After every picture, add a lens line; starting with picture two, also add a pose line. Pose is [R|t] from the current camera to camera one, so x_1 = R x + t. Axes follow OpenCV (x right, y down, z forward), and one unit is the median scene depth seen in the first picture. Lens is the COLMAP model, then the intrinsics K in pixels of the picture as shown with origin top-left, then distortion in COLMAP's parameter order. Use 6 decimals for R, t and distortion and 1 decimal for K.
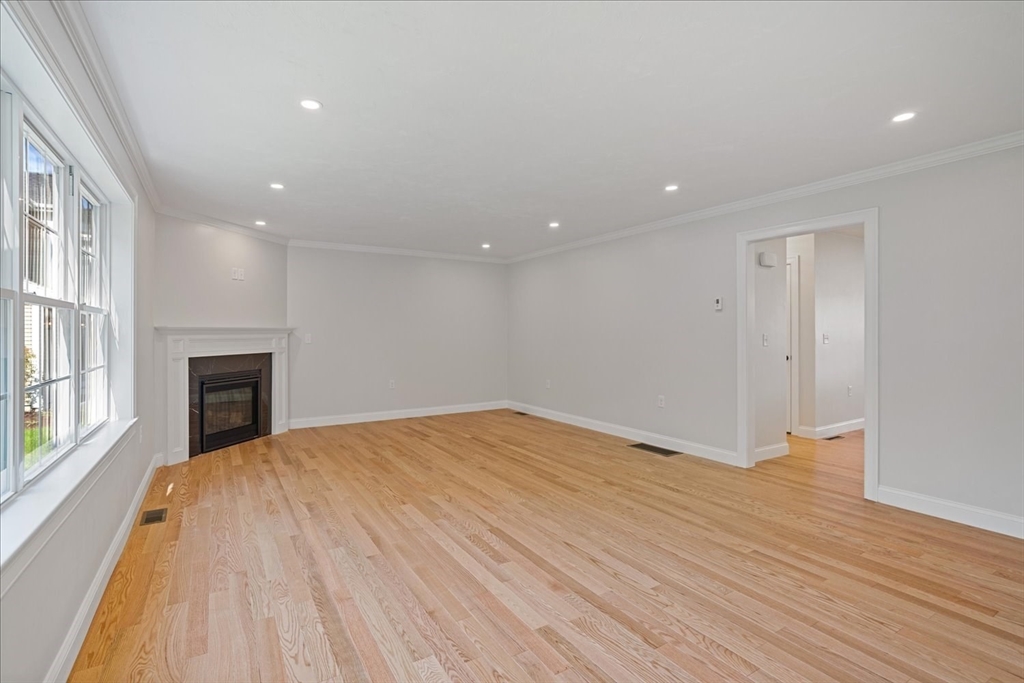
lens RADIAL K [[482.2, 0, 503.4], [0, 482.2, 331.2], [0, 0, 1]] dist [-0.017857, 0.007134]
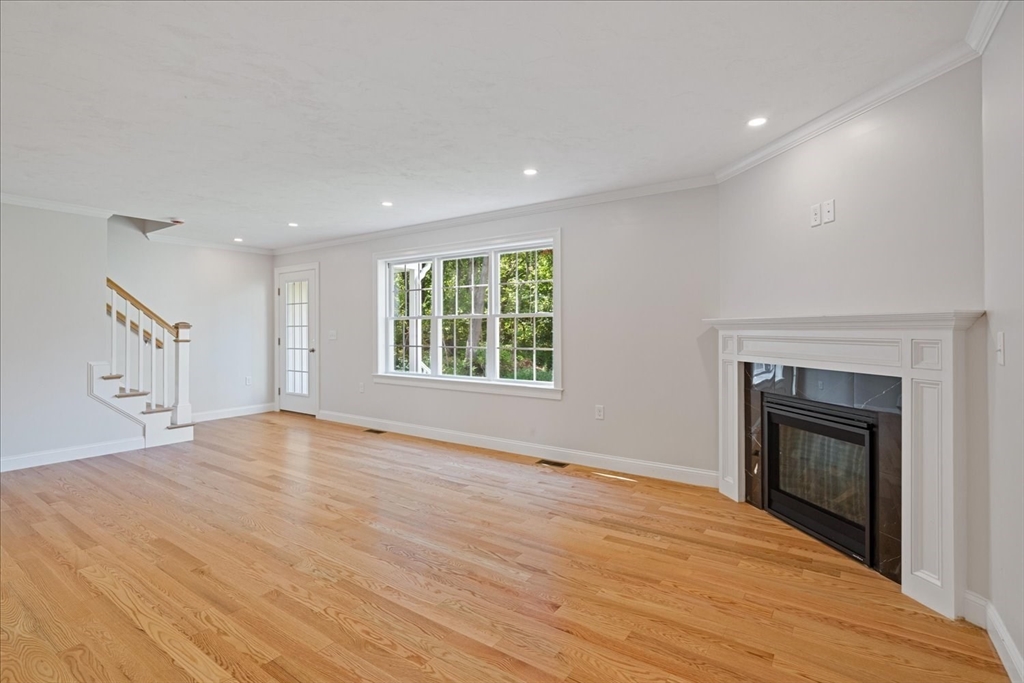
lens RADIAL K [[492.5, 0, 497.0], [0, 492.5, 314.7], [0, 0, 1]] dist [-0.017915, 0.007523]
pose [[-0.920576, -0.006067, -0.390516, -0.036923], [0.005540, 0.999576, -0.028589, 0.004693], [0.390523, -0.028482, -0.920152, 1.863685]]
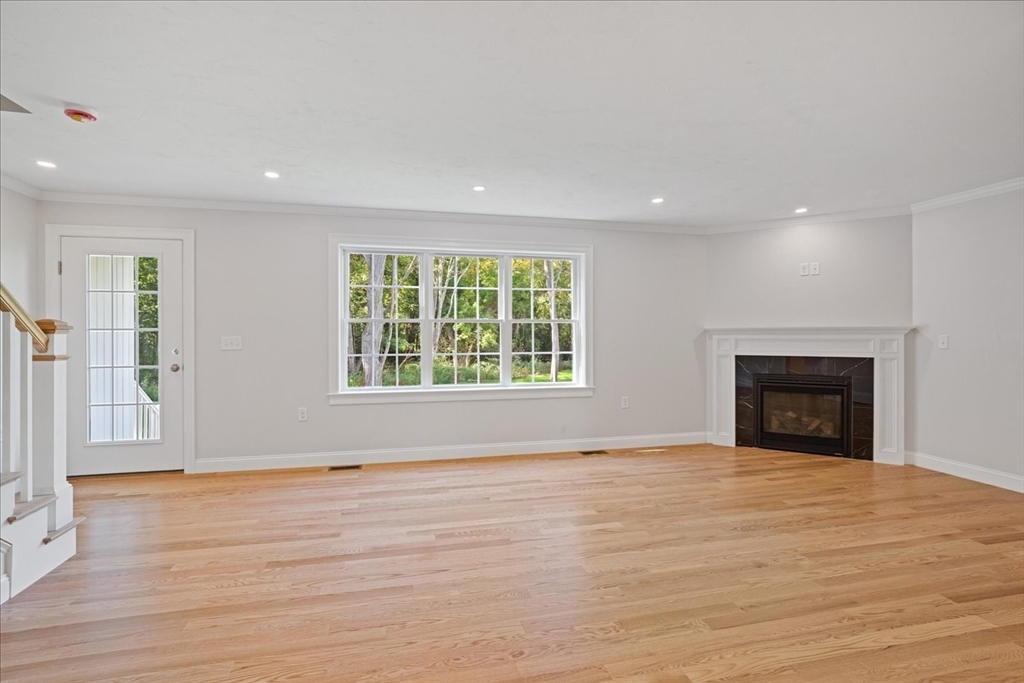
lens RADIAL K [[482.2, 0, 503.4], [0, 482.2, 331.2], [0, 0, 1]] dist [-0.017857, 0.007134]
pose [[-0.312498, -0.002618, -0.949915, 0.689405], [0.003294, 0.999987, -0.003840, 0.002157], [0.949913, -0.004329, -0.312485, 1.011243]]
